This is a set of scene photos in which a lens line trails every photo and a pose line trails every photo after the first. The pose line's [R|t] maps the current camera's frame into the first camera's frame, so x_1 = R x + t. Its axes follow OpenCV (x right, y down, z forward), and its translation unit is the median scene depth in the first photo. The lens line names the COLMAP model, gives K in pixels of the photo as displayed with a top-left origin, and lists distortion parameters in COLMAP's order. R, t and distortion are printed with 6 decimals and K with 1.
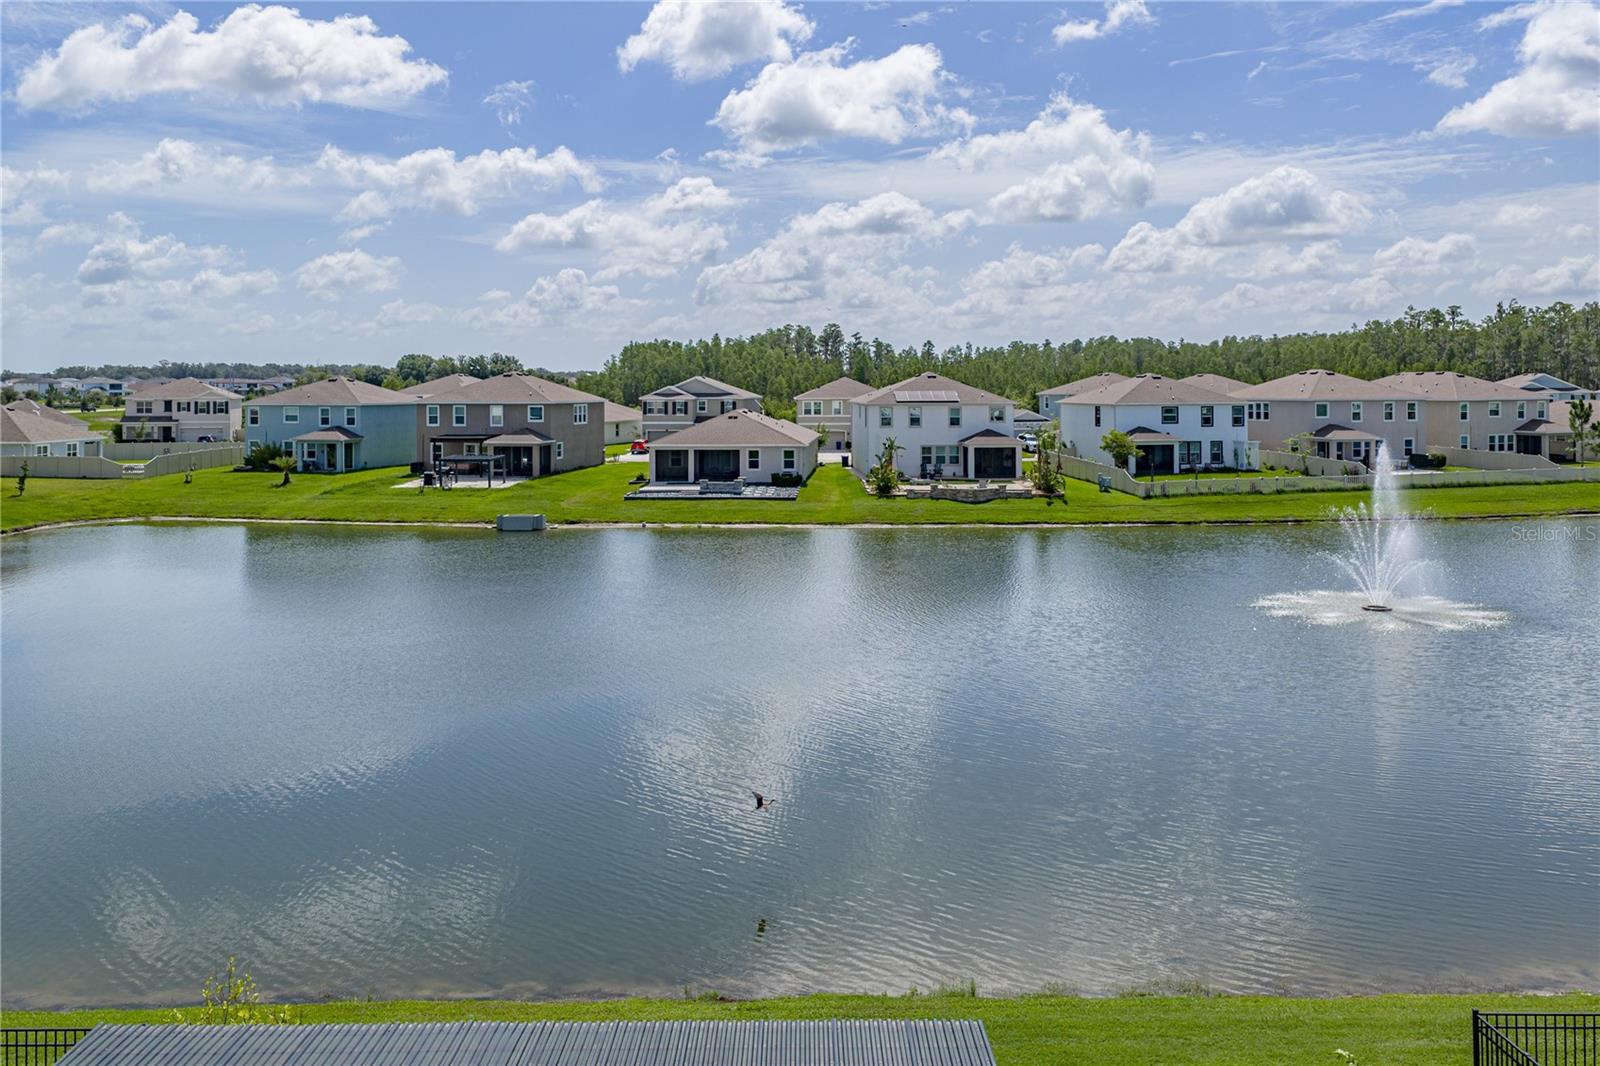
lens RADIAL K [[1364.1, 0, 797.9], [0, 1364.1, 402.0], [0, 0, 1]] dist [0.020354, -0.007640]
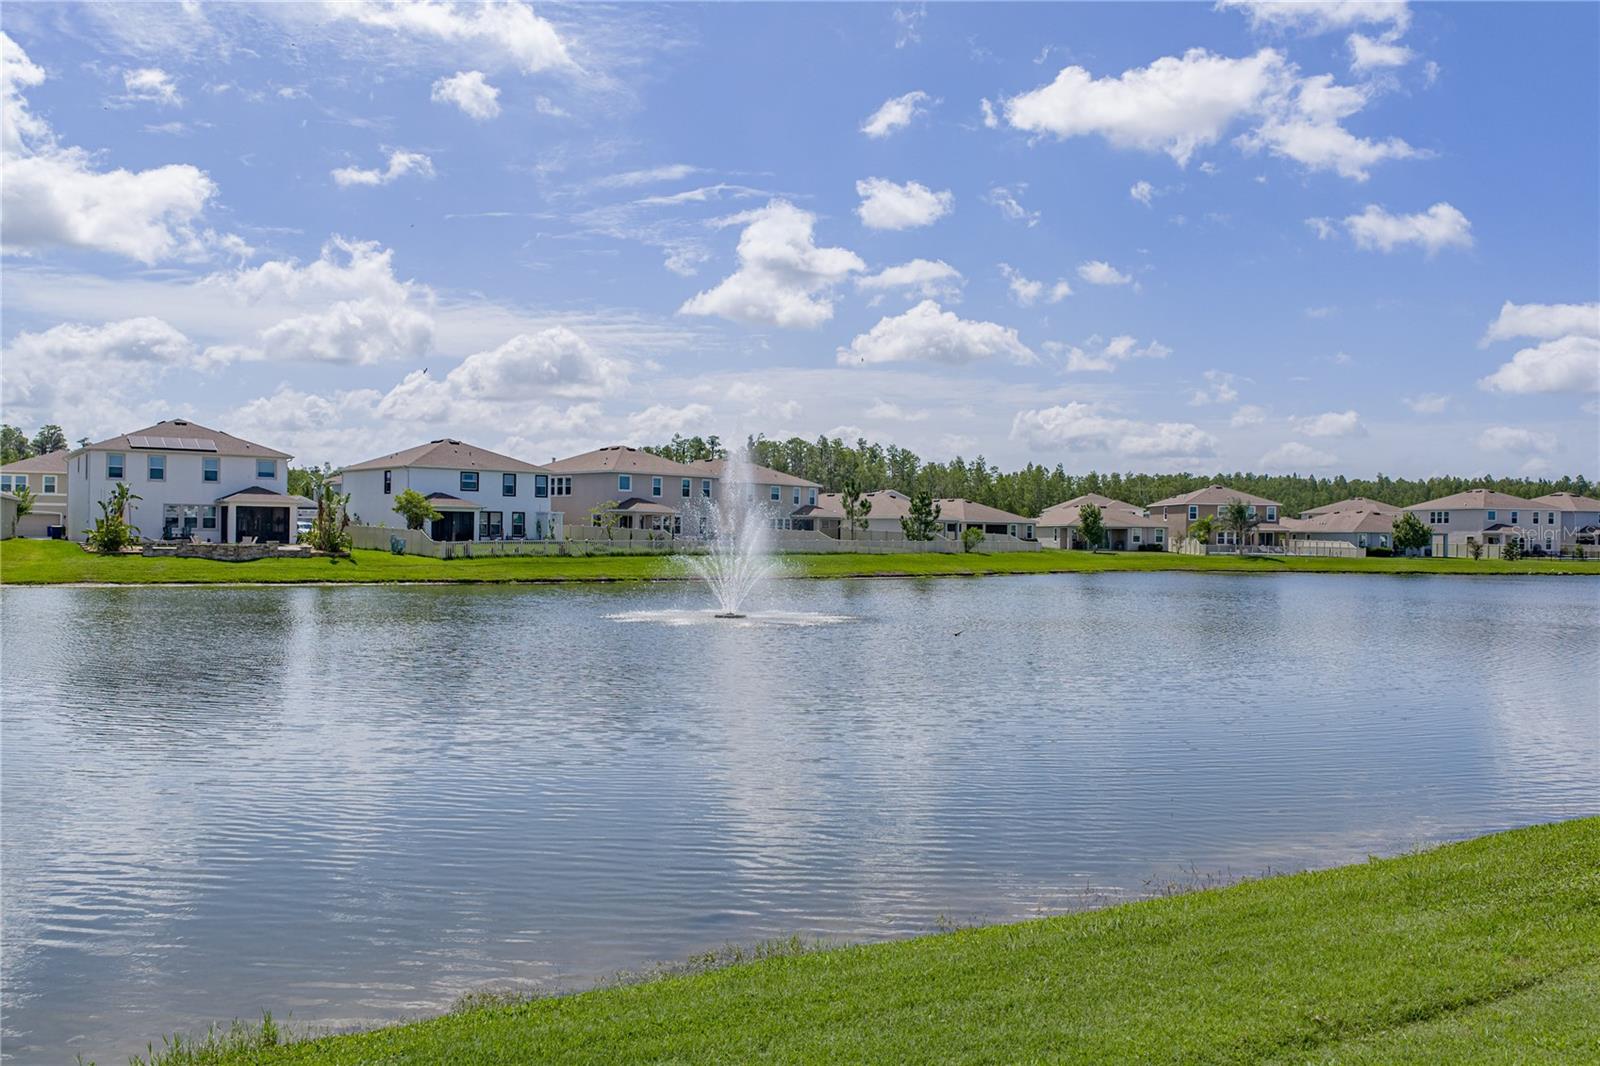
lens RADIAL K [[1345.0, 0, 800.7], [0, 1345.0, 548.4], [0, 0, 1]] dist [0.018932, -0.002339]
pose [[0.864087, 0.011074, 0.503221, 0.013541], [-0.009359, 0.999939, -0.005935, 0.057328], [-0.503256, 0.000419, 0.864137, 0.118704]]
